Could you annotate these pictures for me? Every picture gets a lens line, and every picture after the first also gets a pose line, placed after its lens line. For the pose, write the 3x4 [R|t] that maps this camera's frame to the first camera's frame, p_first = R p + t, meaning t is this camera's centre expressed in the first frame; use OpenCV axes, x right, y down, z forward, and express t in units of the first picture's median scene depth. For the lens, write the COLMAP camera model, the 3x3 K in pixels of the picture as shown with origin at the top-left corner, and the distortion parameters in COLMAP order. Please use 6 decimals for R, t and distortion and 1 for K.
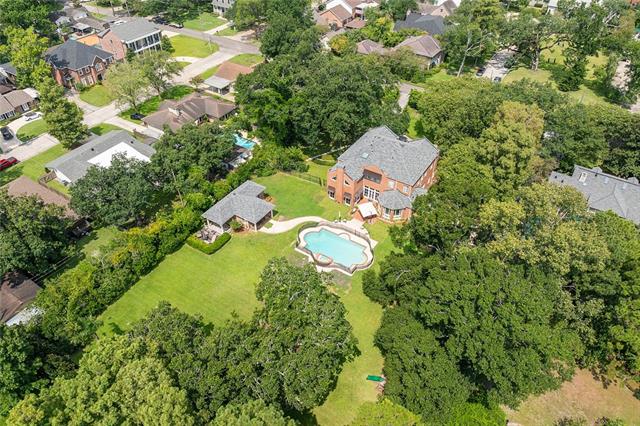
lens RADIAL K [[439.3, 0, 320.0], [0, 439.3, 213.0], [0, 0, 1]] dist [-0.042799, -0.000189]
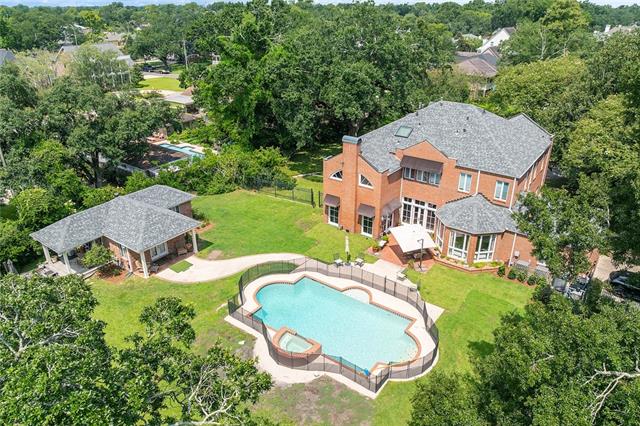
lens RADIAL K [[439.3, 0, 320.0], [0, 439.3, 213.0], [0, 0, 1]] dist [-0.042799, -0.000189]
pose [[0.998192, 0.021166, -0.056256, 0.041317], [-0.035862, 0.960827, -0.274818, 0.090059], [0.048235, 0.276338, 0.959849, 0.576491]]
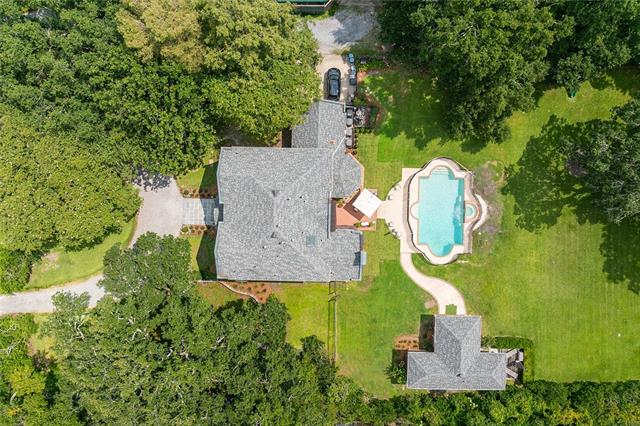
lens RADIAL K [[439.3, 0, 320.0], [0, 439.3, 213.0], [0, 0, 1]] dist [-0.042799, -0.000189]
pose [[-0.521286, -0.853157, -0.019594, 0.148951], [0.562760, -0.360929, 0.743661, -0.578204], [-0.641532, 0.376633, 0.668270, 0.586168]]
